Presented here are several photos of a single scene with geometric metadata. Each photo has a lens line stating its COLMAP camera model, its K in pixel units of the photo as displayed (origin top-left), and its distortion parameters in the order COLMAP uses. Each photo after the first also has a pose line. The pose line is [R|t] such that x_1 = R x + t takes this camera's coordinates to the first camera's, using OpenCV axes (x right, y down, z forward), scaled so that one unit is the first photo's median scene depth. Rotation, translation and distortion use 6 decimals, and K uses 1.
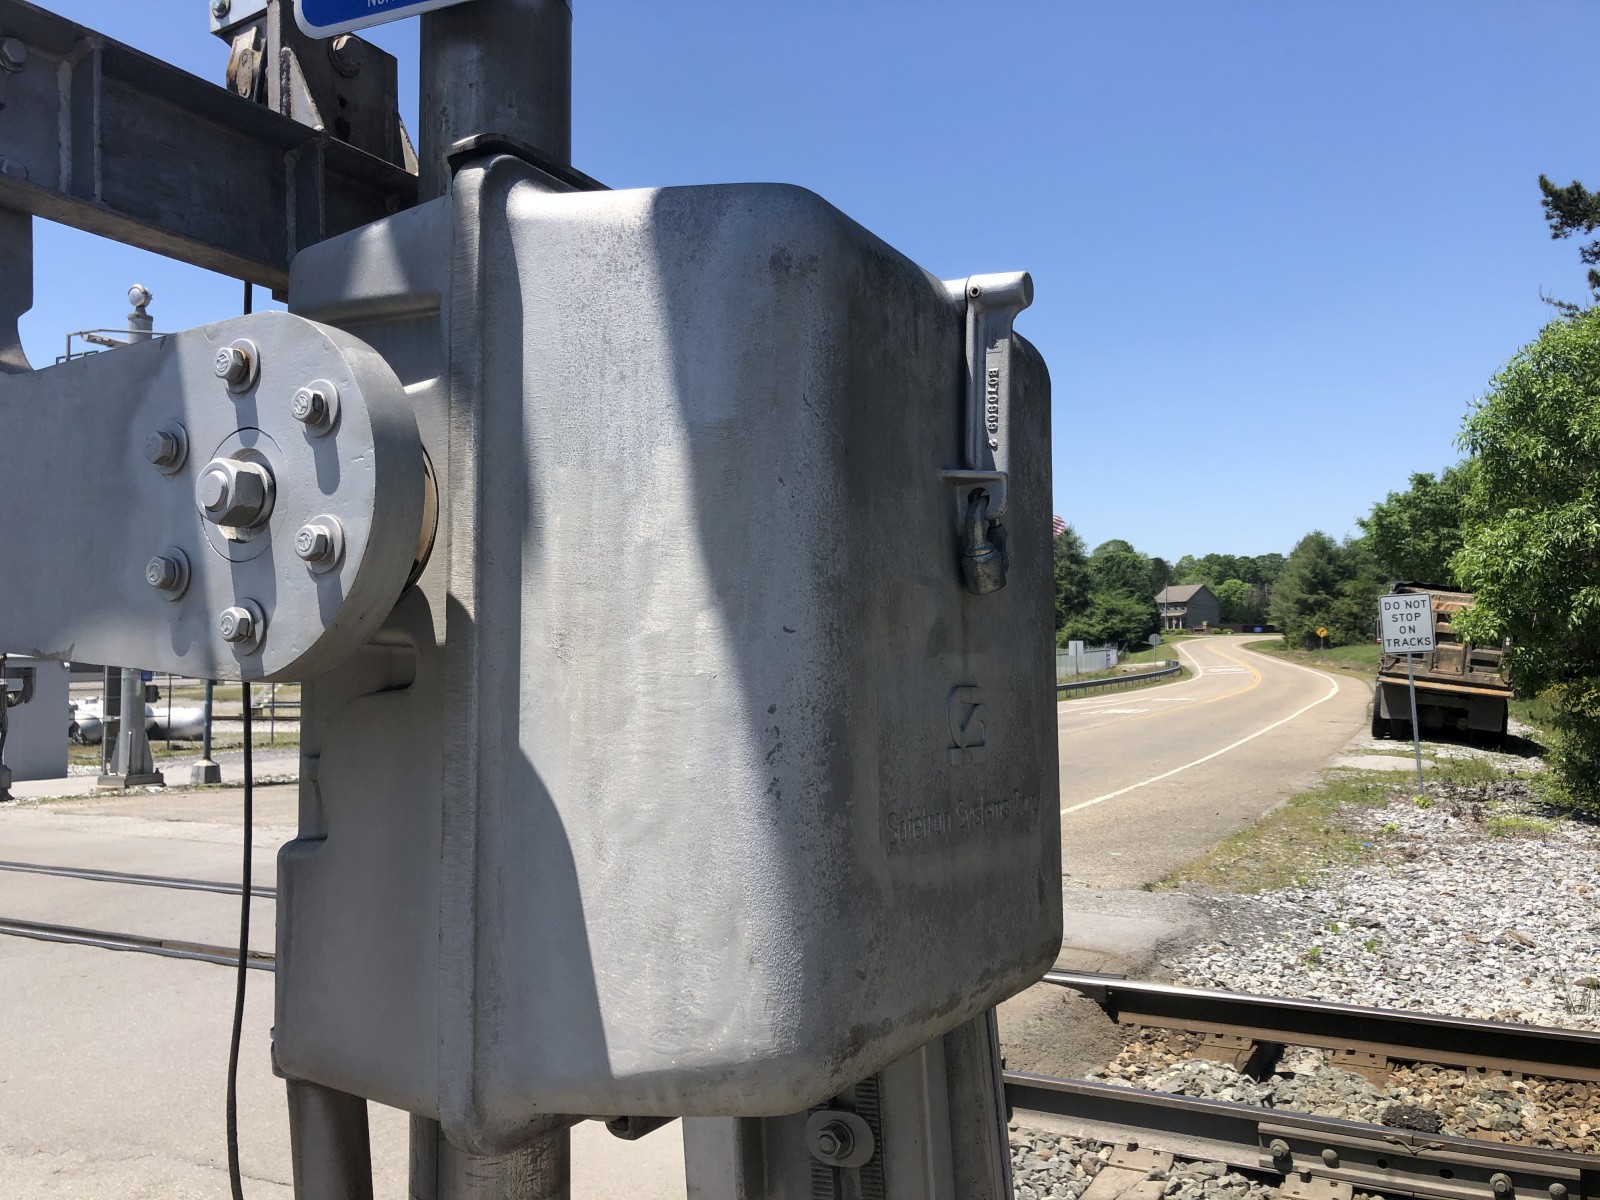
lens RADIAL K [[1288.6, 0, 797.8], [0, 1288.6, 546.2], [0, 0, 1]] dist [-0.010525, 0.091940]
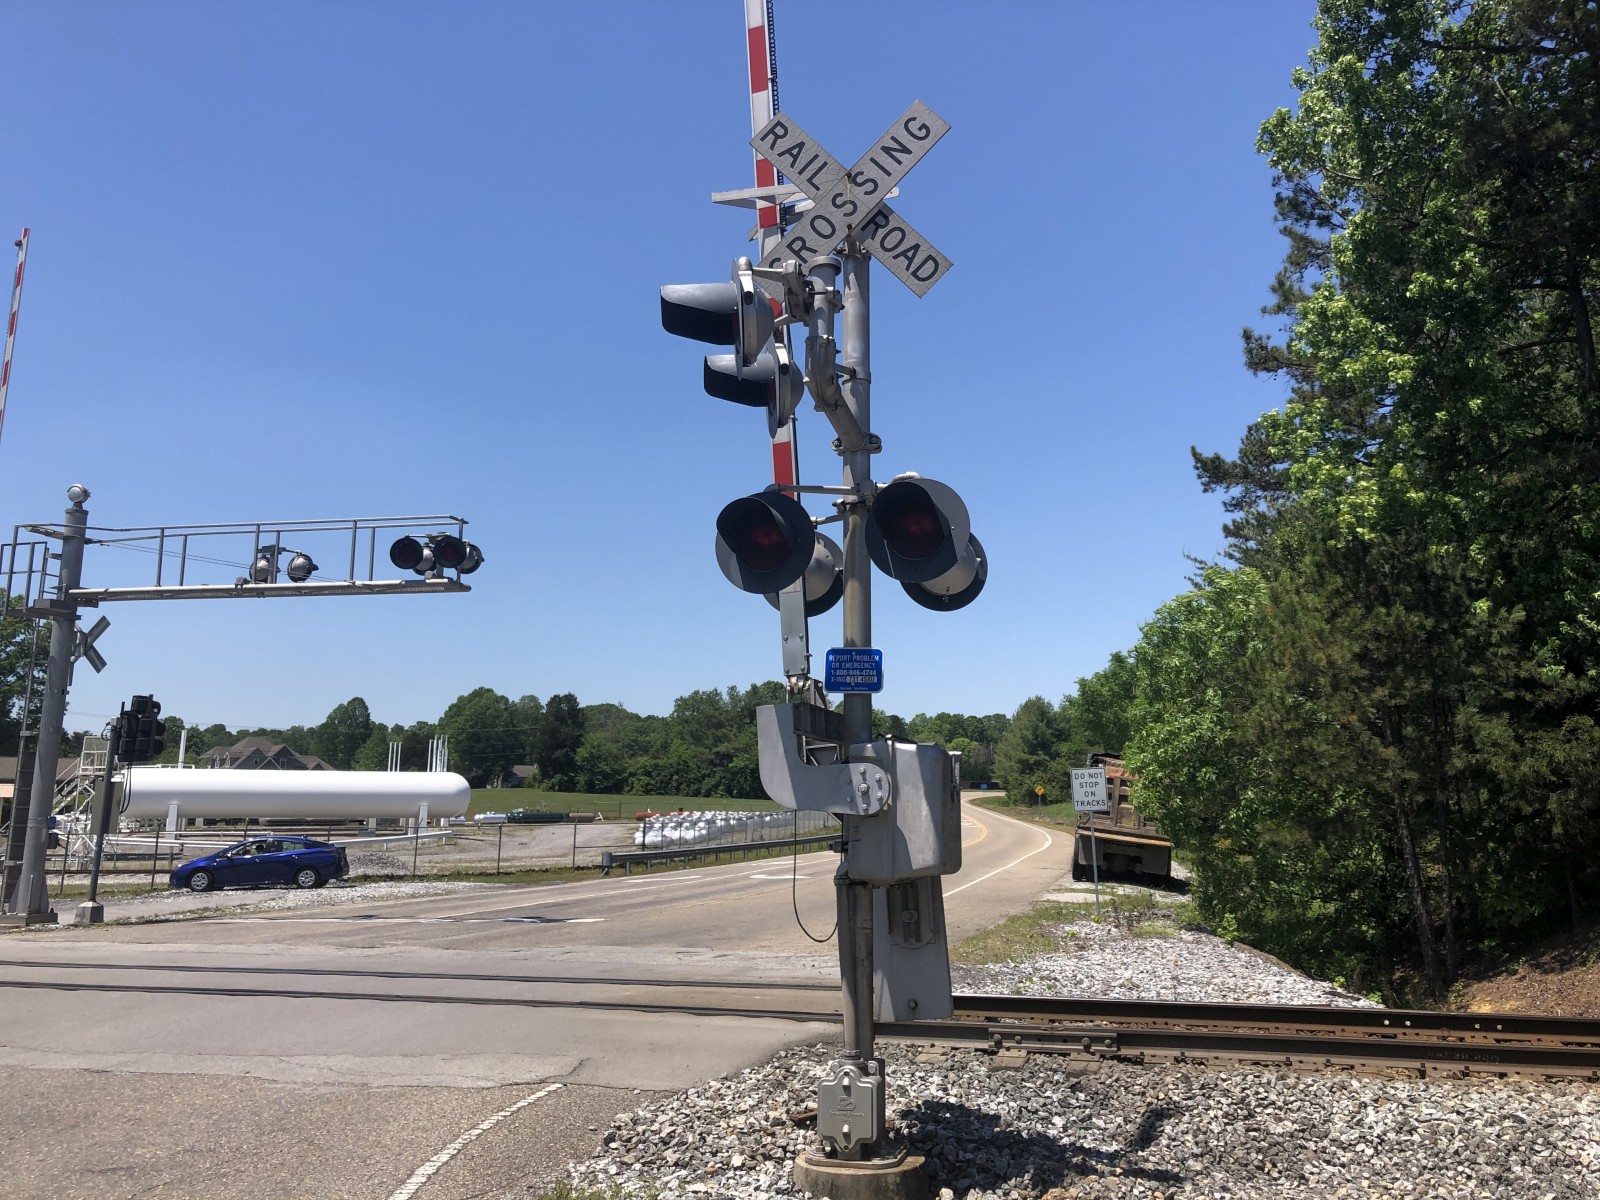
lens RADIAL K [[1323.5, 0, 800.0], [0, 1323.5, 600.0], [0, 0, 1]] dist [0.073333, -0.003329]
pose [[0.978669, 0.041592, 0.201187, -0.124325], [-0.027288, 0.996933, -0.073354, -0.029081], [-0.203621, 0.066300, 0.976802, -0.335084]]
